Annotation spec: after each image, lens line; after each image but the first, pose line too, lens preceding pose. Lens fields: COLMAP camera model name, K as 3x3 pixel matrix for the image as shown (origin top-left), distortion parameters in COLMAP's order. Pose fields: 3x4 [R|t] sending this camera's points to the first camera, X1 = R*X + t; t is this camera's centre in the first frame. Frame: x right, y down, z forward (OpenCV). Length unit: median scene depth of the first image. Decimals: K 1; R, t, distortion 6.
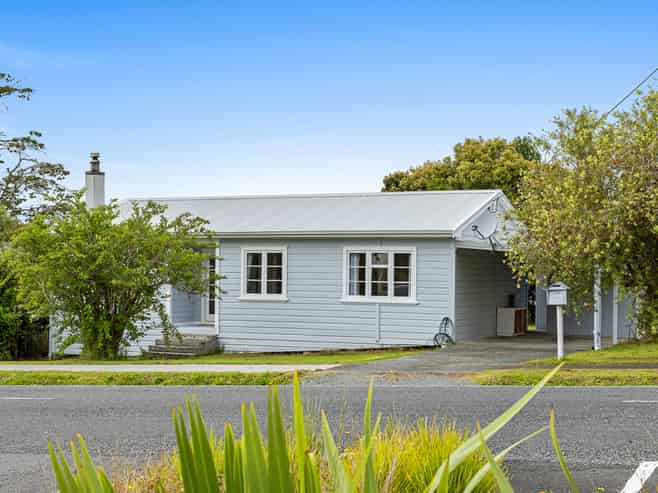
lens RADIAL K [[924.6, 0, 329.0], [0, 924.6, 246.5], [0, 0, 1]] dist [0.023712, 0.044896]
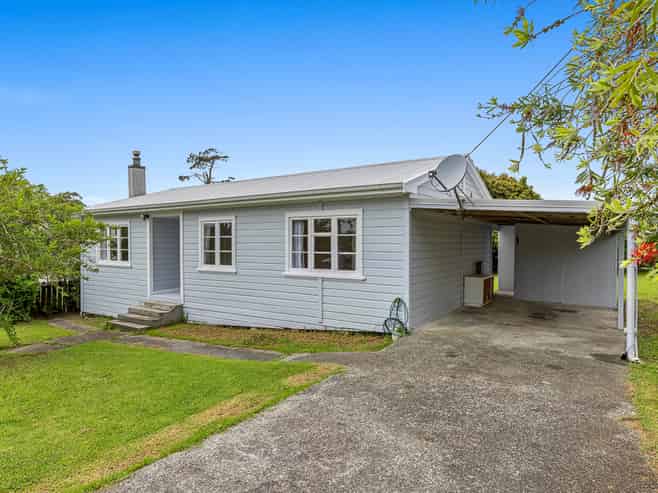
lens RADIAL K [[395.0, 0, 329.0], [0, 395.0, 246.5], [0, 0, 1]] dist [0.017008, -0.000047]
pose [[0.990109, -0.010259, -0.139923, 0.110904], [0.015305, 0.999269, 0.035037, 0.019632], [0.139461, -0.036832, 0.989542, 0.634352]]
